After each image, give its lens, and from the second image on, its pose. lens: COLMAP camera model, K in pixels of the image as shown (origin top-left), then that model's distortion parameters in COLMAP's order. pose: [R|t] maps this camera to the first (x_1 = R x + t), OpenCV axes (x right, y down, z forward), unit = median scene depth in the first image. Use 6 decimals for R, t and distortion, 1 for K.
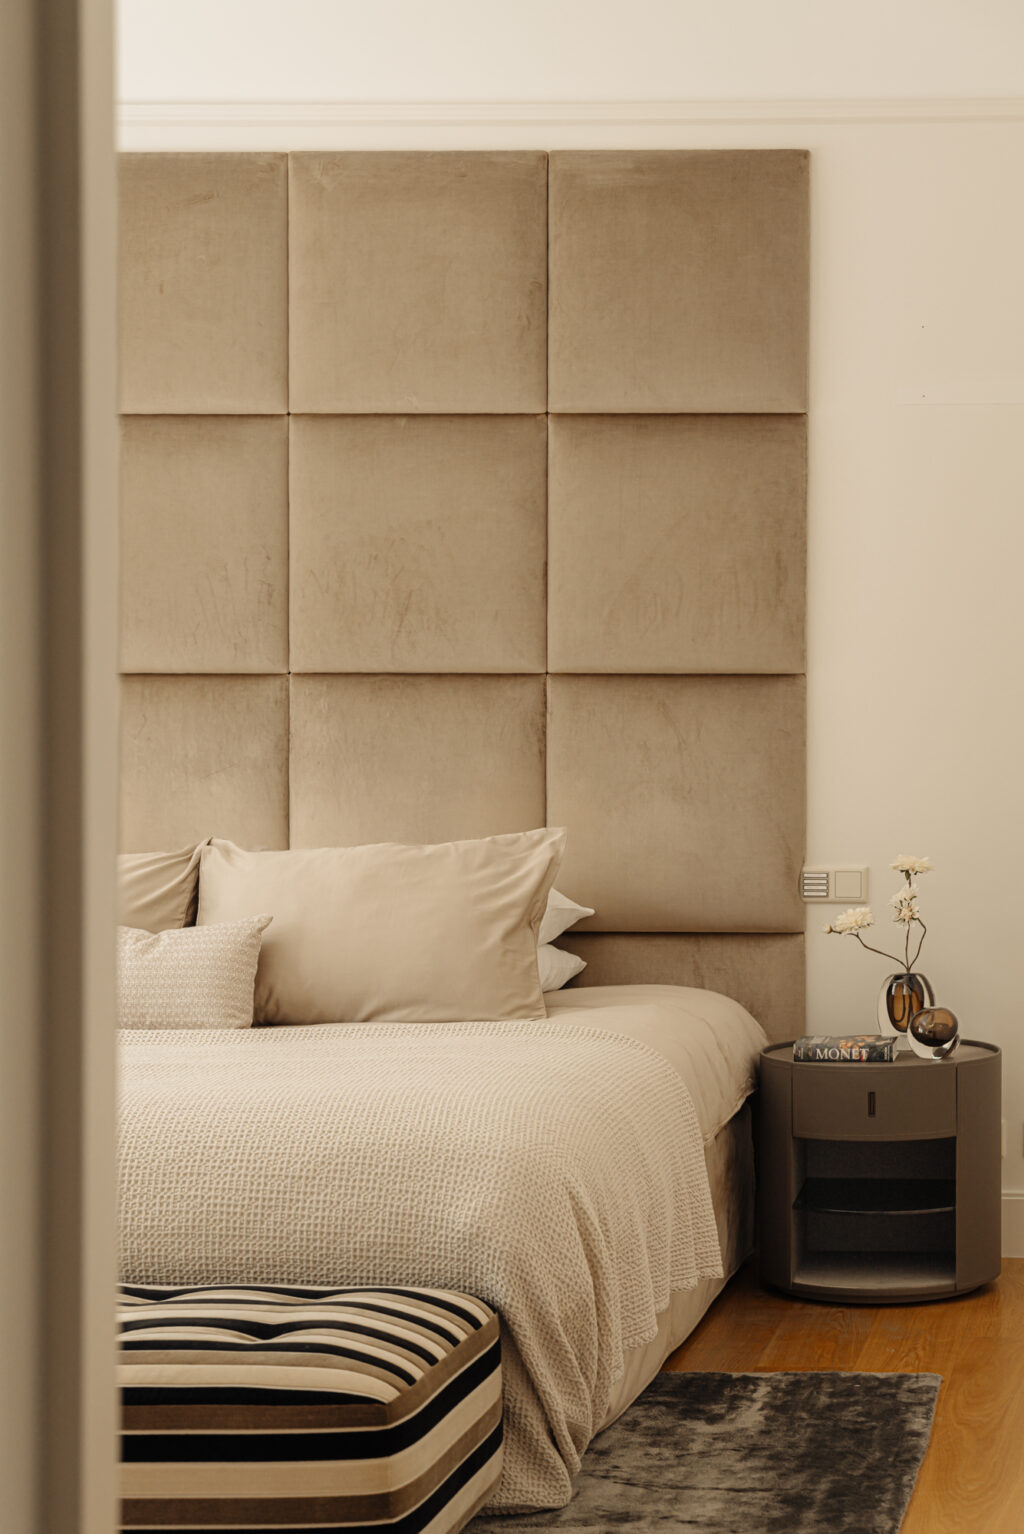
lens RADIAL K [[3064.5, 0, 512.0], [0, 3064.5, 767.0], [0, 0, 1]] dist [-0.018784, -0.119266]
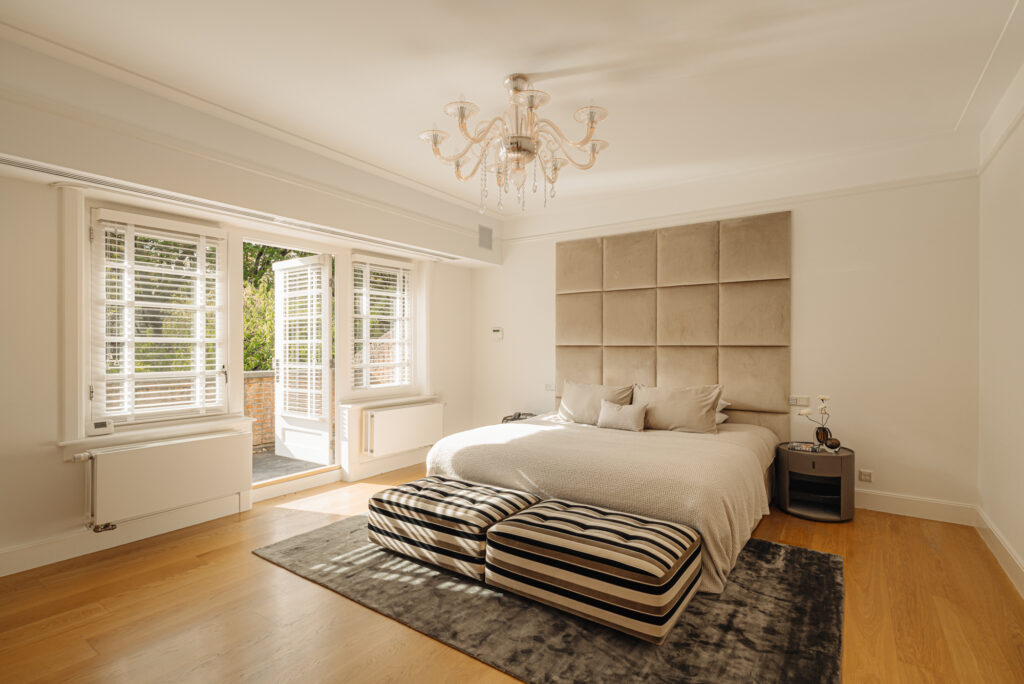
lens RADIAL K [[494.2, 0, 533.8], [0, 494.2, 350.3], [0, 0, 1]] dist [-0.000737, -0.000016]
pose [[0.938432, 0.001871, -0.345460, 0.009061], [-0.009174, 0.999768, -0.019507, -0.010586], [0.345343, 0.021475, 0.938231, 0.339203]]
